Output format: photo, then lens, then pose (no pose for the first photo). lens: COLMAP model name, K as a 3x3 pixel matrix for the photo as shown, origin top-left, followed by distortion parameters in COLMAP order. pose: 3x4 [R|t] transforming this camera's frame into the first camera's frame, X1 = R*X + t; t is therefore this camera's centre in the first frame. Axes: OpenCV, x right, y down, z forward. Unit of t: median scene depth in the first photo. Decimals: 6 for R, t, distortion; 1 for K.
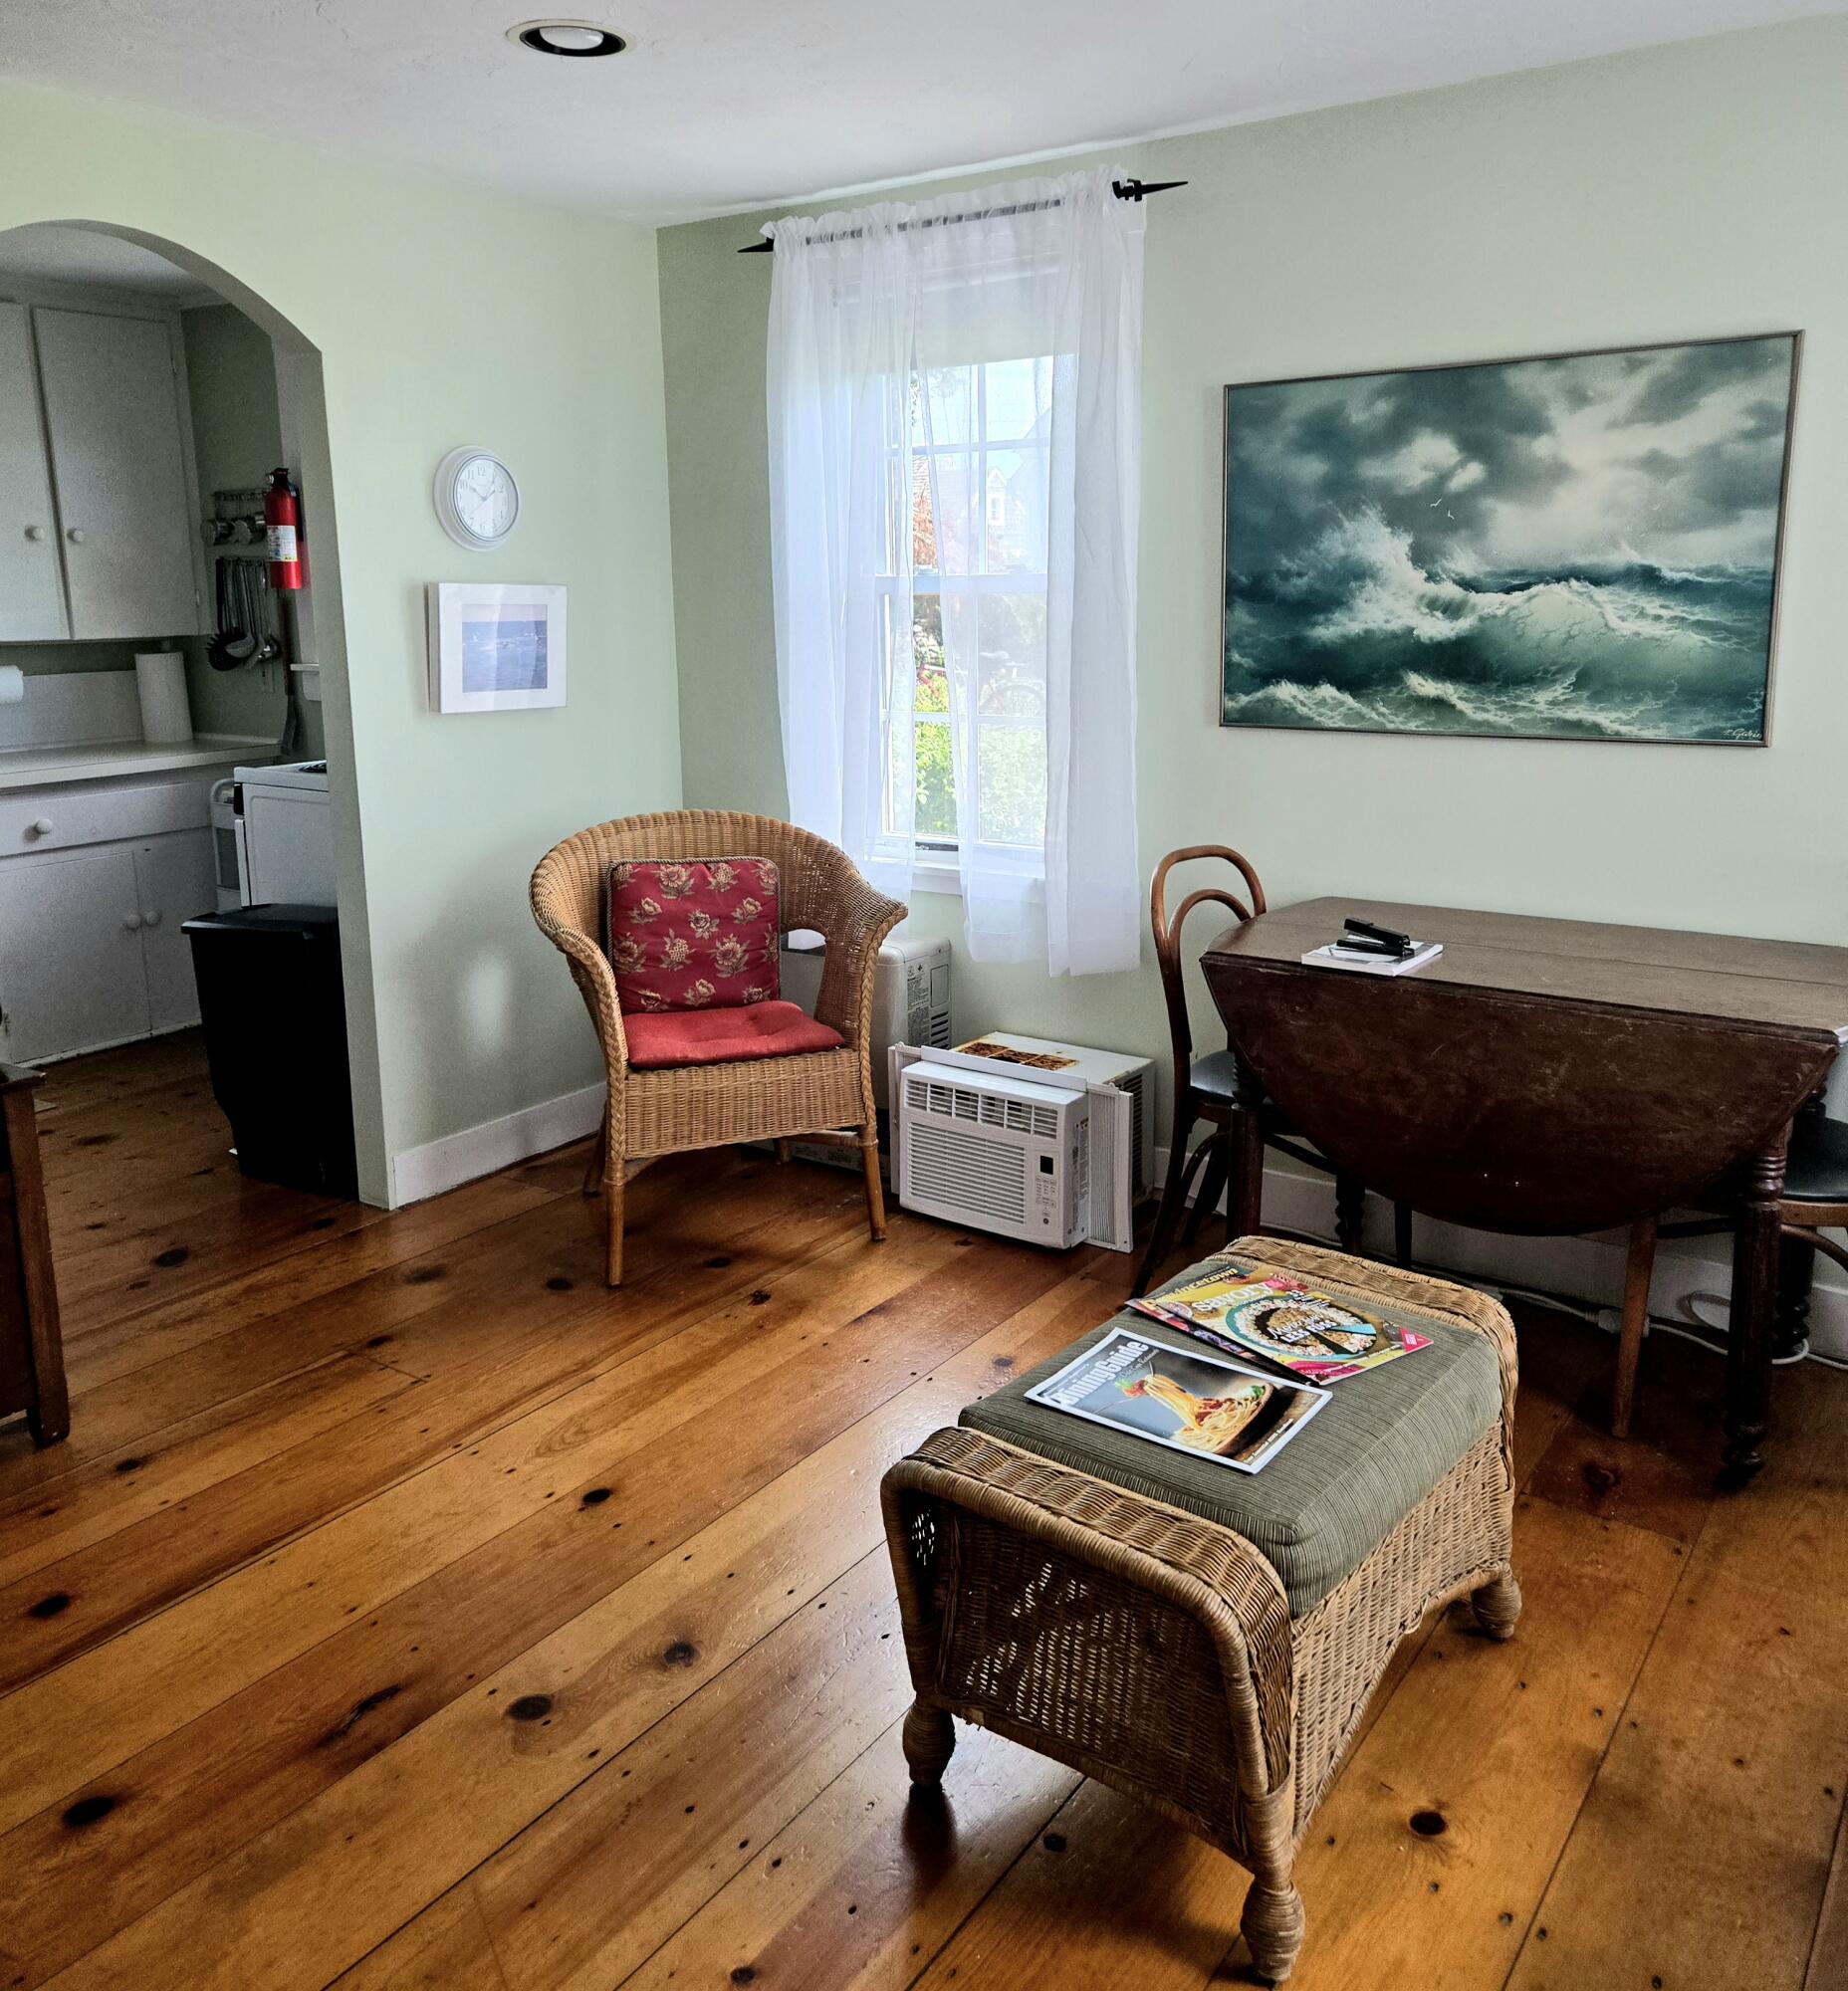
lens RADIAL K [[1635.3, 0, 923.9], [0, 1635.3, 913.4], [0, 0, 1]] dist [0.010725, 0.001789]
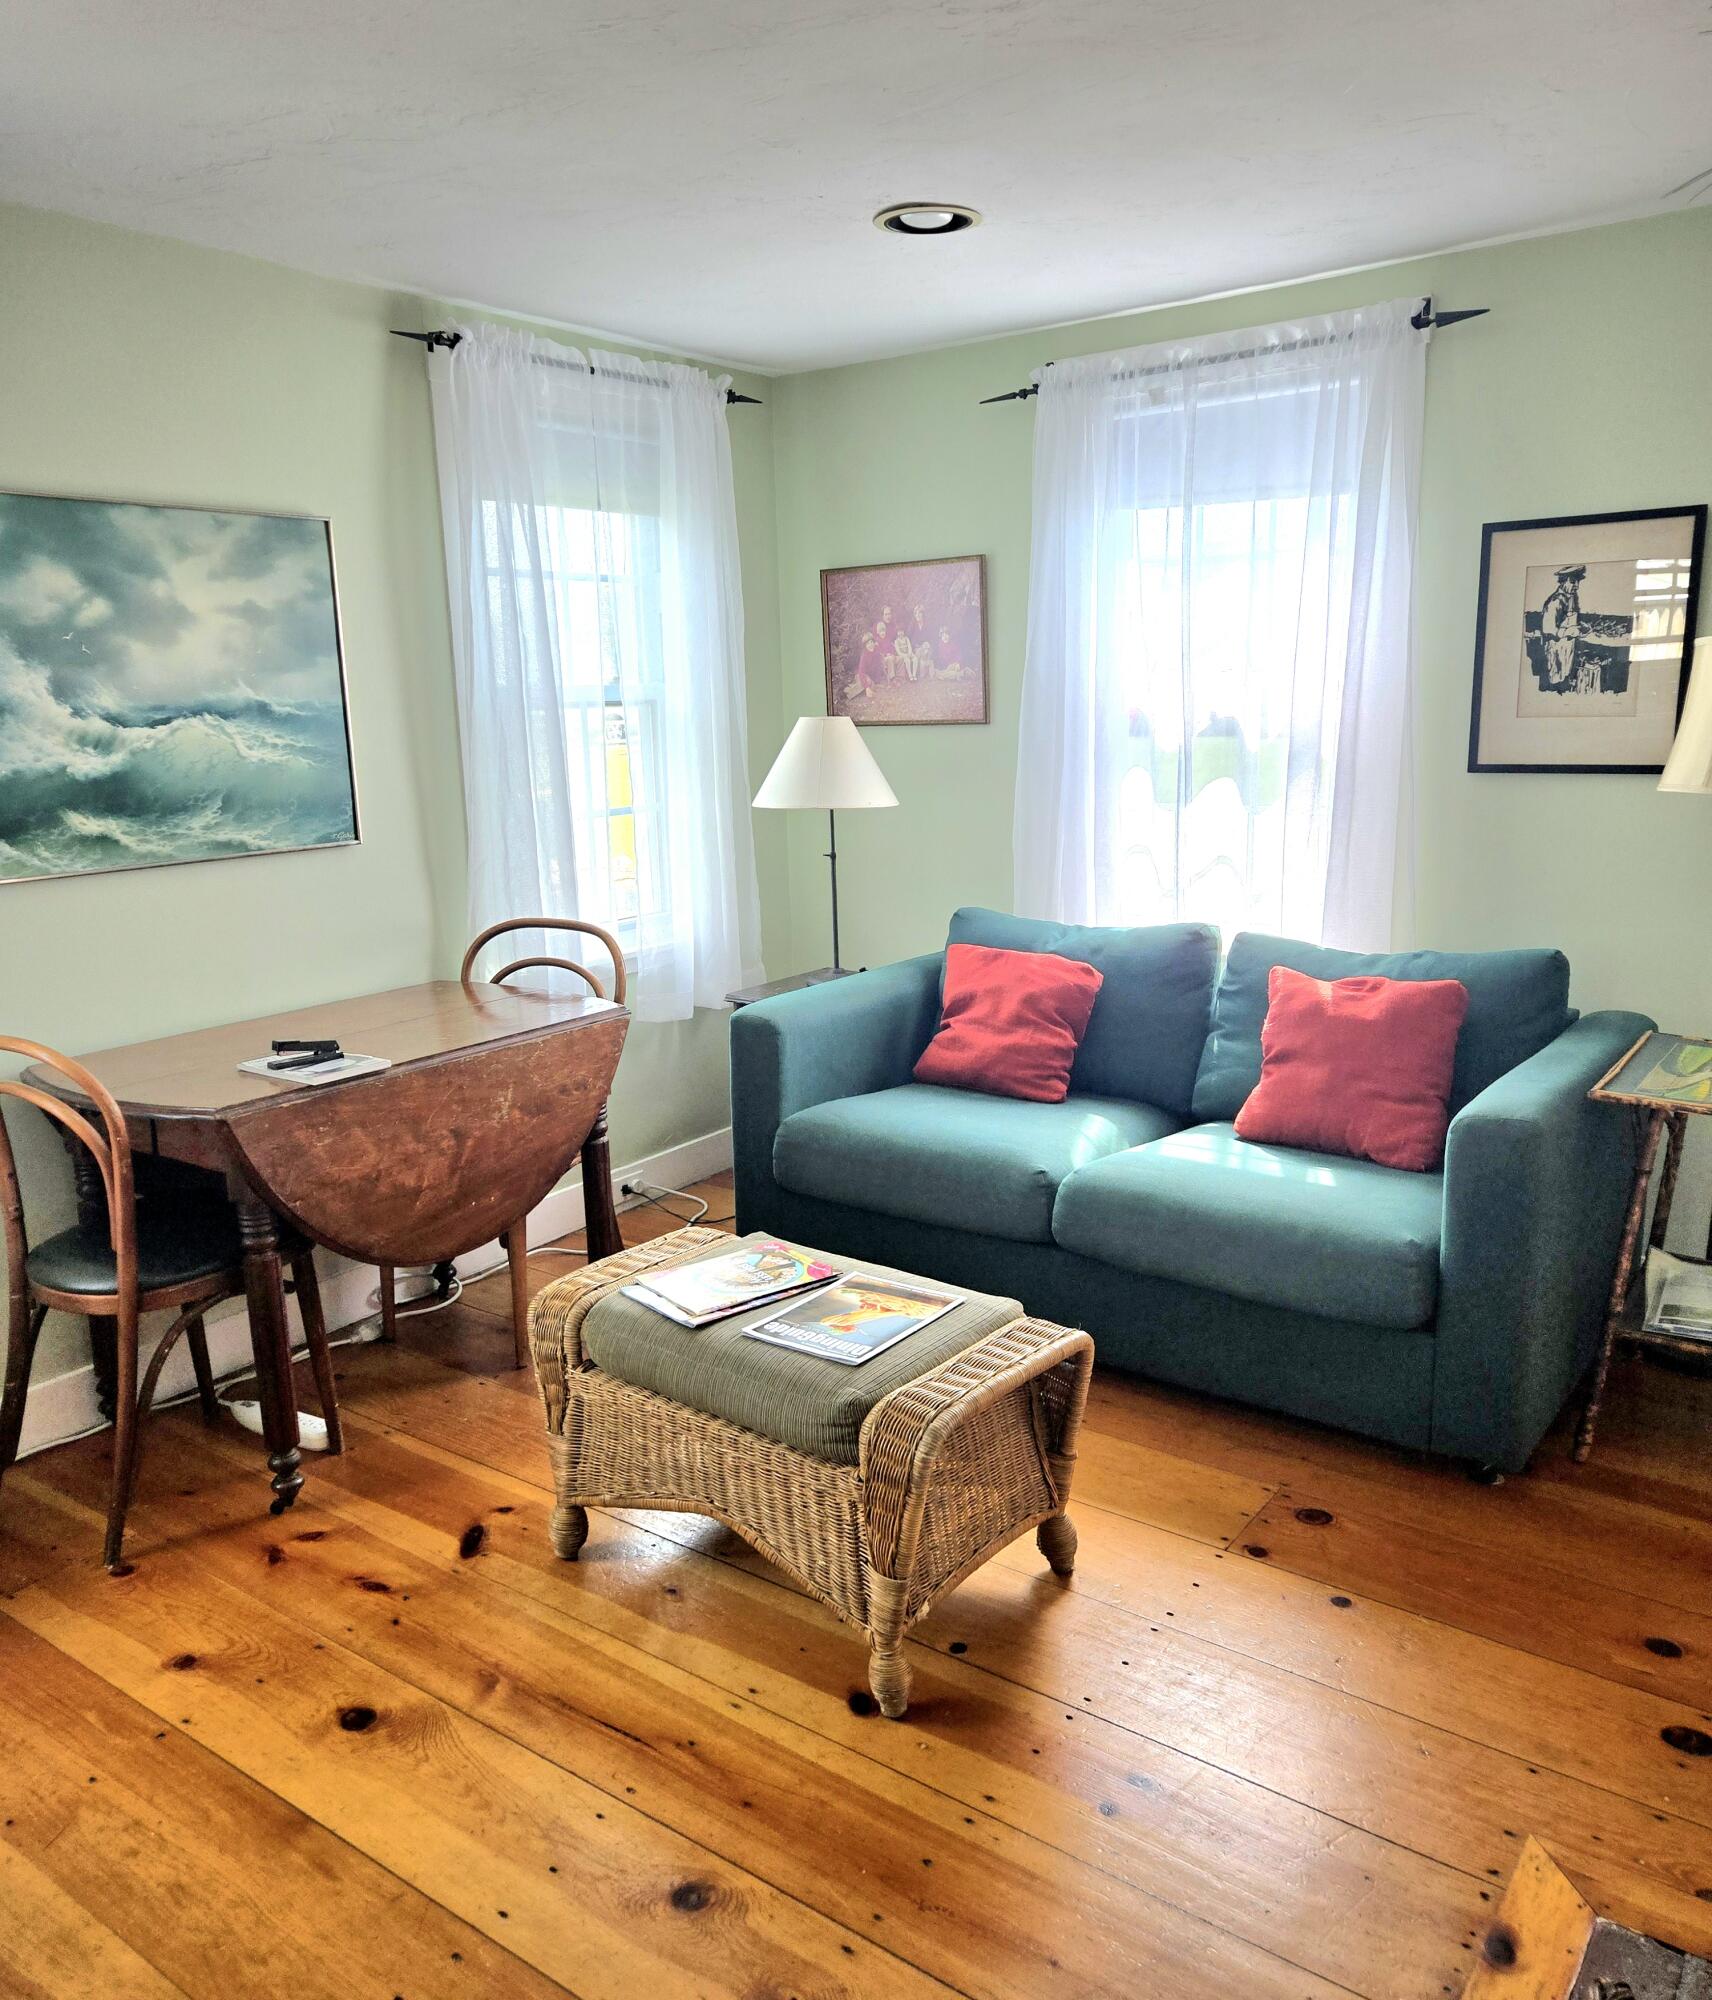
lens RADIAL K [[1521.8, 0, 856.0], [0, 1521.8, 1000.0], [0, 0, 1]] dist [0.043854, -0.009226]
pose [[0.010046, -0.186070, 0.982485, -0.632960], [0.221802, 0.958474, 0.179254, -0.106248], [-0.975040, 0.216116, 0.050900, 0.556474]]
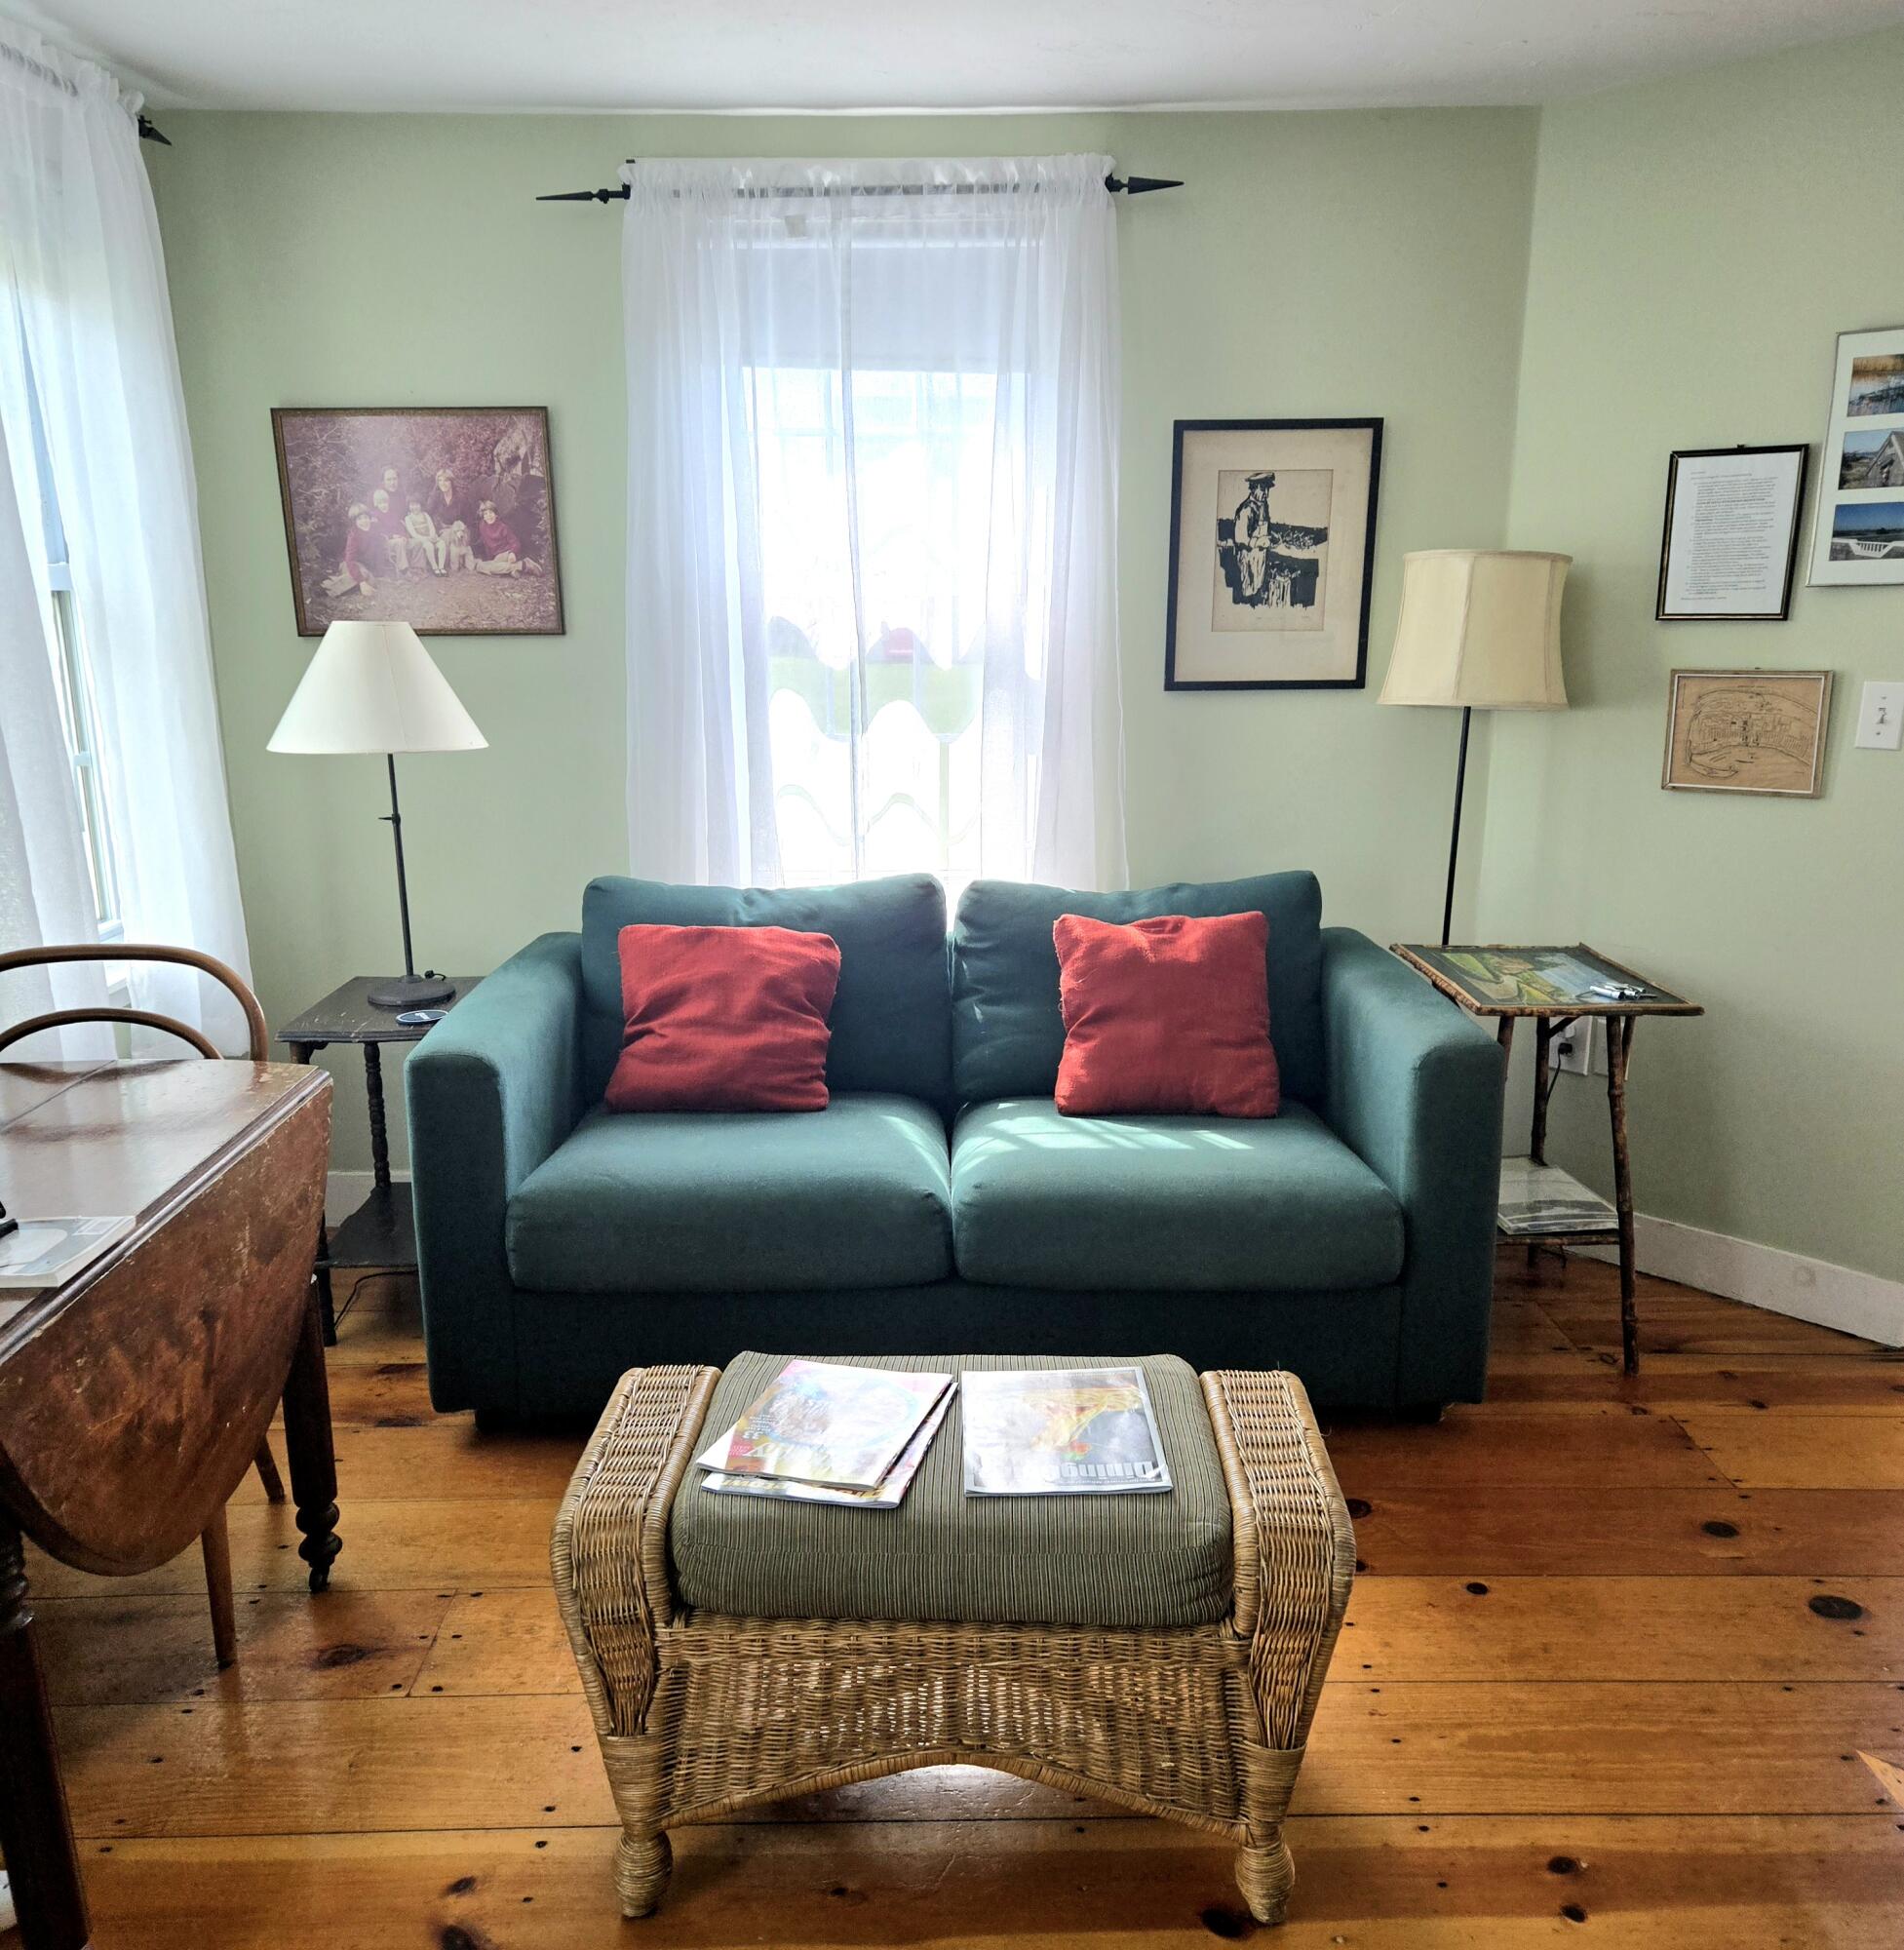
lens RADIAL K [[1687.1, 0, 957.0], [0, 1687.1, 1013.0], [0, 0, 1]] dist [0.067612, -0.050674]
pose [[-0.590097, -0.178747, 0.787296, -0.356511], [0.173803, 0.924190, 0.340096, -0.182766], [-0.788402, 0.337524, -0.514295, 0.936324]]
